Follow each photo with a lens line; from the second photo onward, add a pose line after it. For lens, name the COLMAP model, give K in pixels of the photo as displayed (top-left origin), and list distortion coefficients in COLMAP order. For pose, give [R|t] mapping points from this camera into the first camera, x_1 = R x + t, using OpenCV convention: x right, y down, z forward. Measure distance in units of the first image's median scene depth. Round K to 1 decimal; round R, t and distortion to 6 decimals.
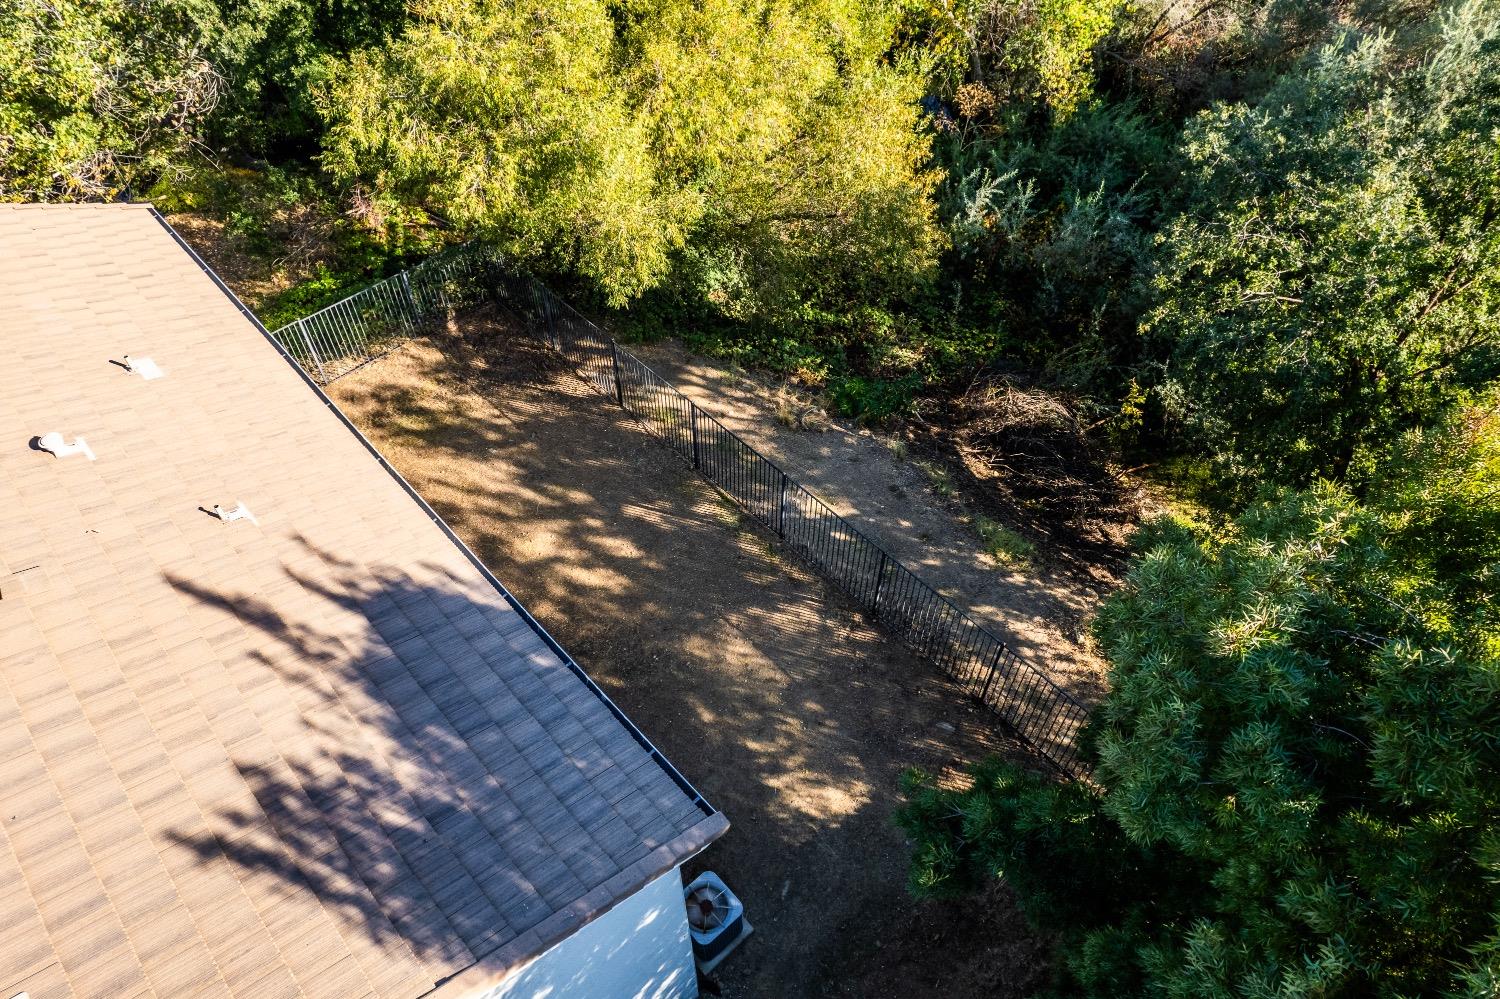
lens RADIAL K [[964.2, 0, 754.1], [0, 964.2, 498.4], [0, 0, 1]] dist [-0.058167, 0.041394]
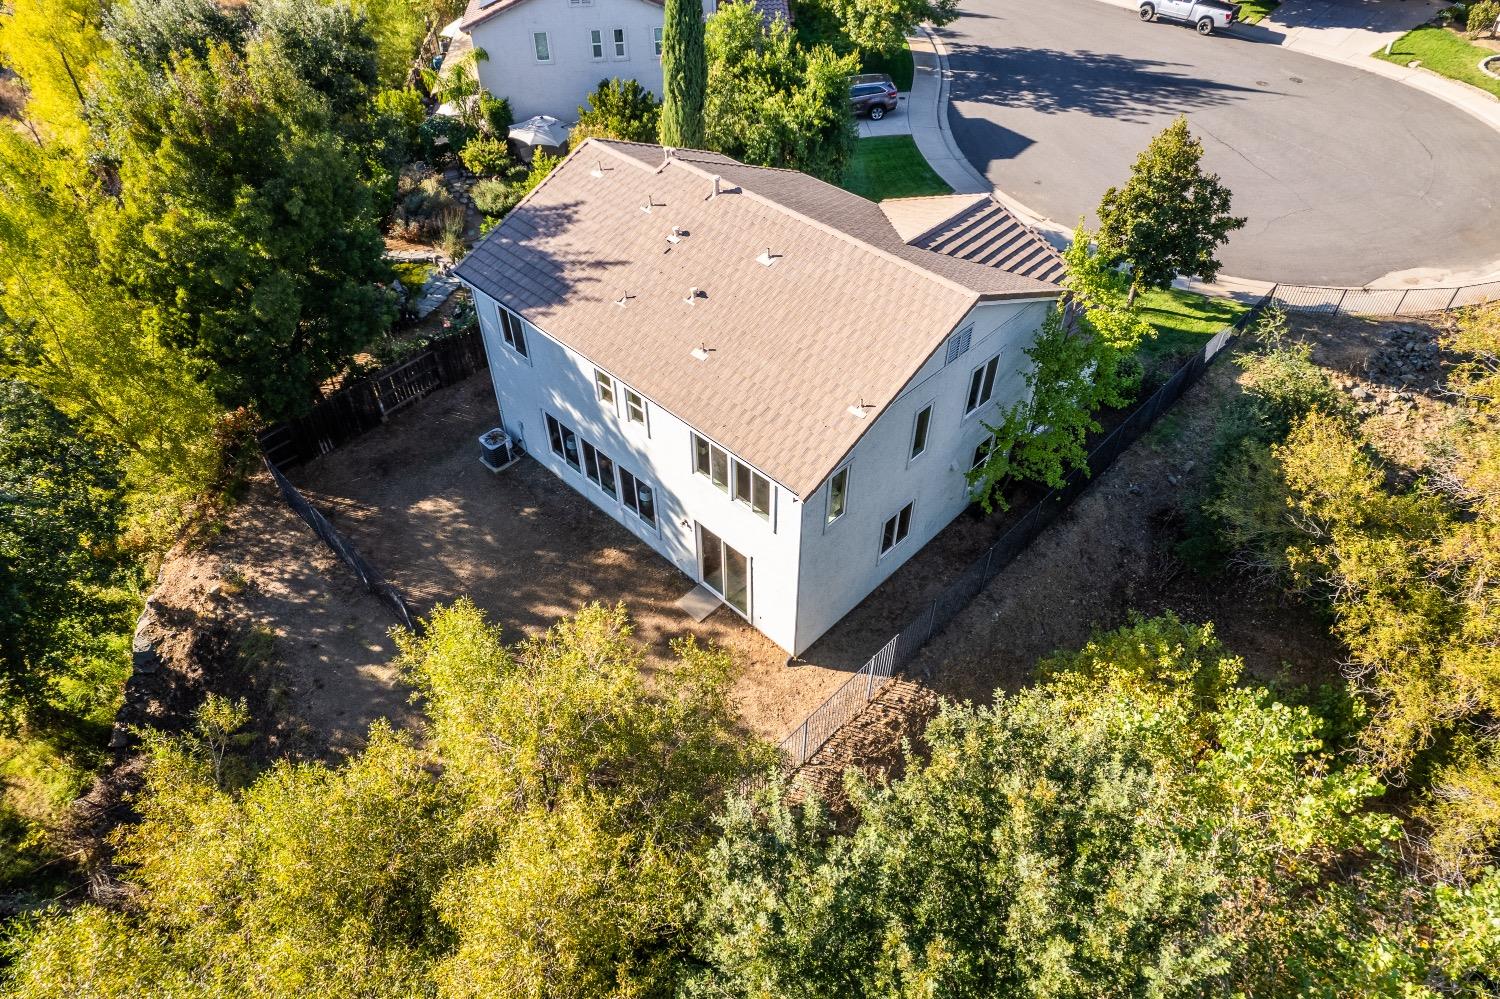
lens RADIAL K [[964.2, 0, 747.7], [0, 964.2, 506.3], [0, 0, 1]] dist [-0.058167, 0.041394]
pose [[-0.999163, 0.031349, -0.026281, -0.405943], [-0.028286, -0.065356, 0.997461, -1.303912], [0.029552, 0.997369, 0.066188, 0.711266]]
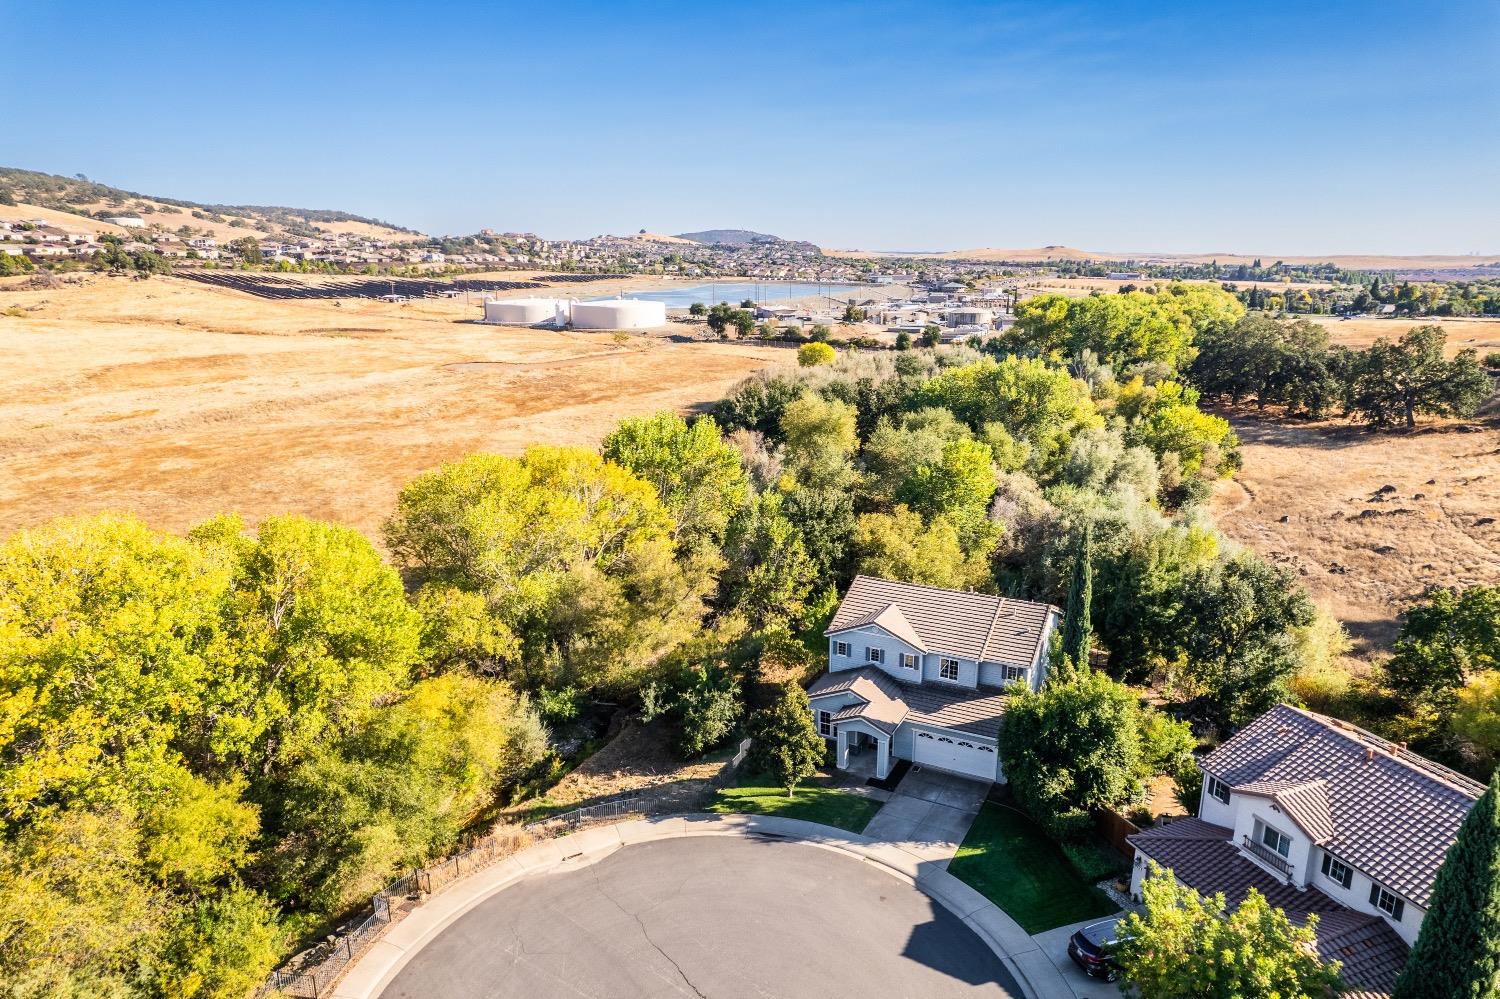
lens RADIAL K [[964.2, 0, 750.5], [0, 964.2, 527.6], [0, 0, 1]] dist [-0.058167, 0.041394]
pose [[0.946200, -0.094480, 0.309481, -2.176075], [0.248834, 0.823847, -0.509272, 1.401132], [-0.206849, 0.558883, 0.803034, -2.322772]]
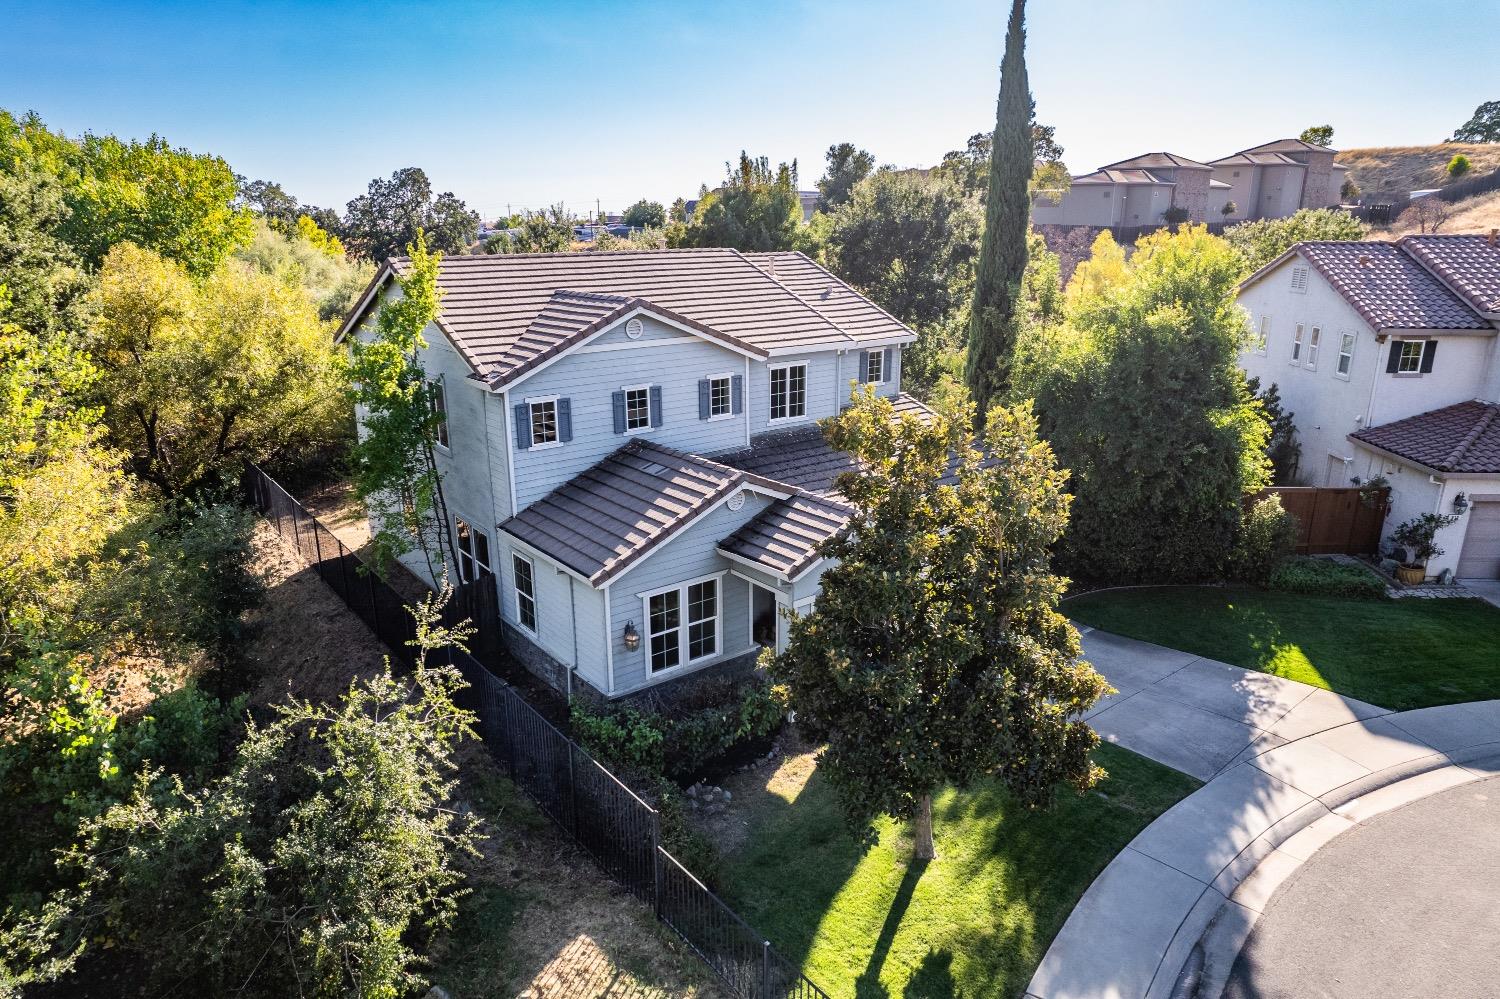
lens RADIAL K [[964.2, 0, 754.5], [0, 964.2, 501.8], [0, 0, 1]] dist [-0.058167, 0.041394]
pose [[0.091696, -0.280923, 0.955340, -1.900713], [0.757722, 0.642166, 0.116104, 0.239977], [-0.646103, 0.713236, 0.271746, 0.141649]]
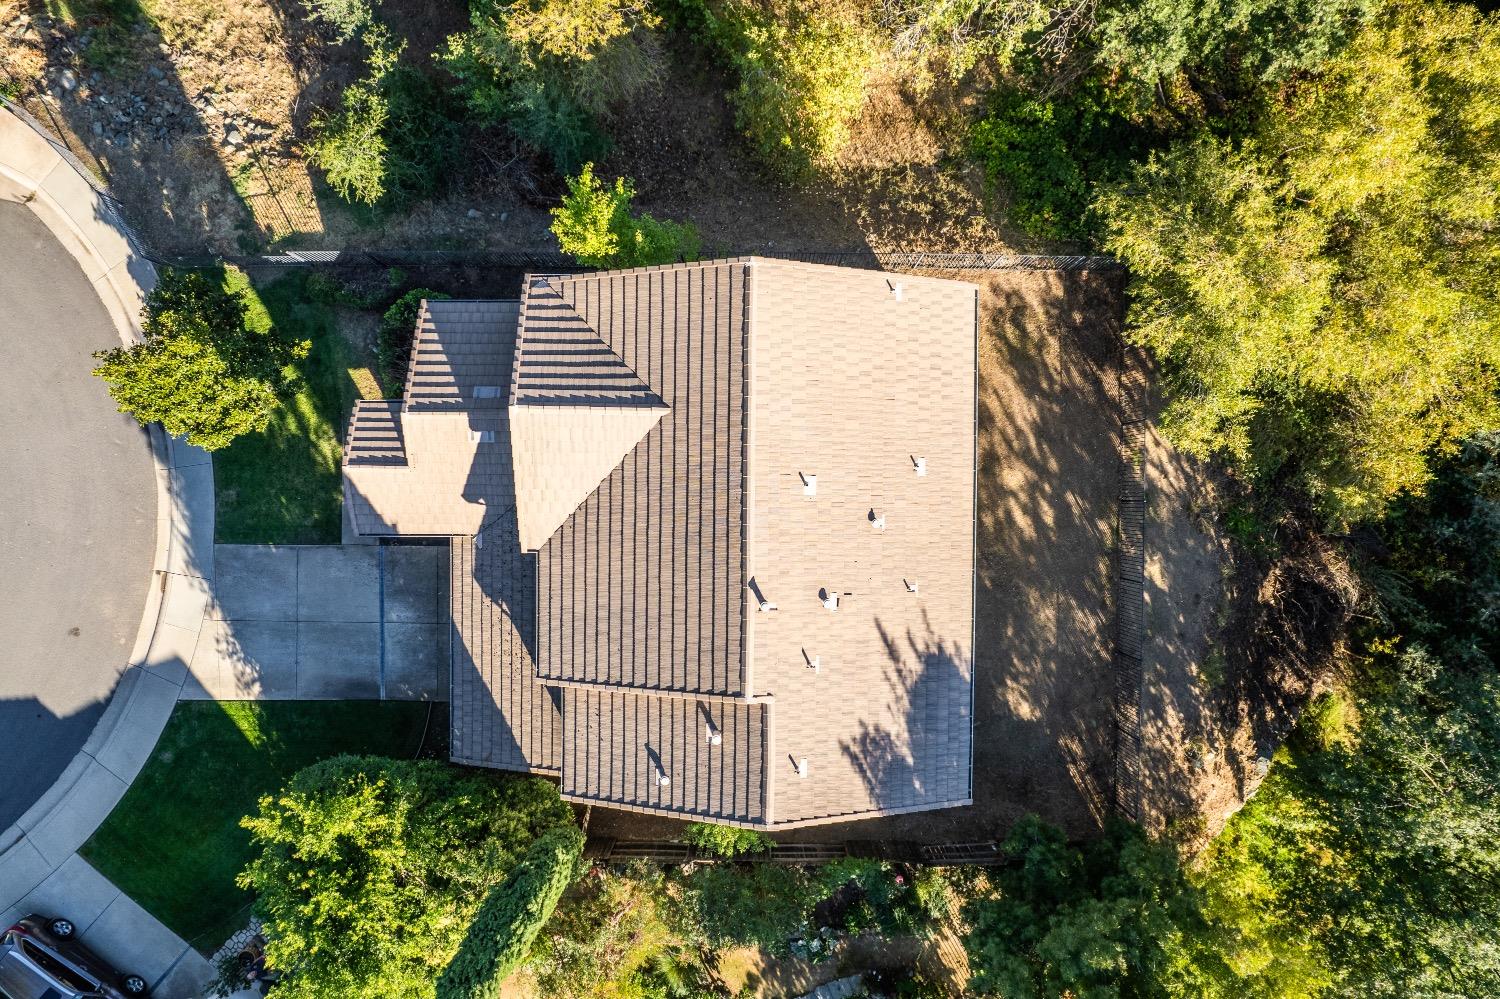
lens RADIAL K [[964.2, 0, 752.9], [0, 964.2, 489.6], [0, 0, 1]] dist [-0.058167, 0.041394]
pose [[0.720059, 0.693894, -0.005083, -0.513393], [-0.519834, 0.544260, 0.658448, -0.783148], [0.459660, -0.471479, 0.752609, -0.461671]]
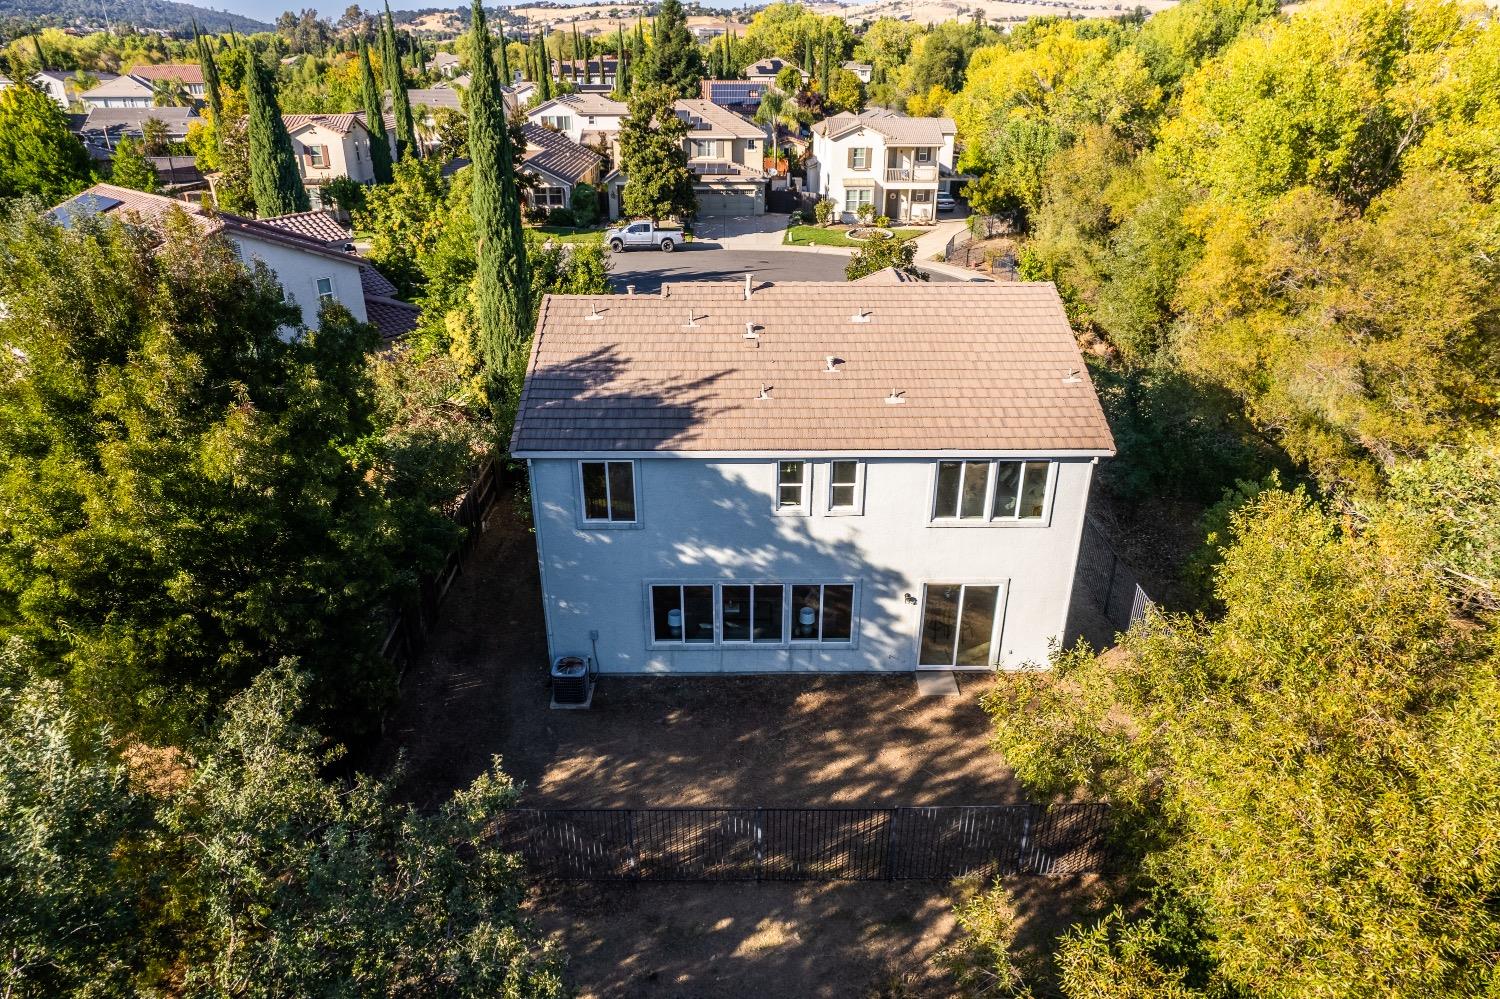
lens RADIAL K [[964.2, 0, 752.2], [0, 964.2, 505.7], [0, 0, 1]] dist [-0.058167, 0.041394]
pose [[-0.674025, 0.317402, -0.667043, 0.554873], [-0.562904, 0.364054, 0.742026, -0.806801], [0.478360, 0.875626, -0.066715, 0.705826]]
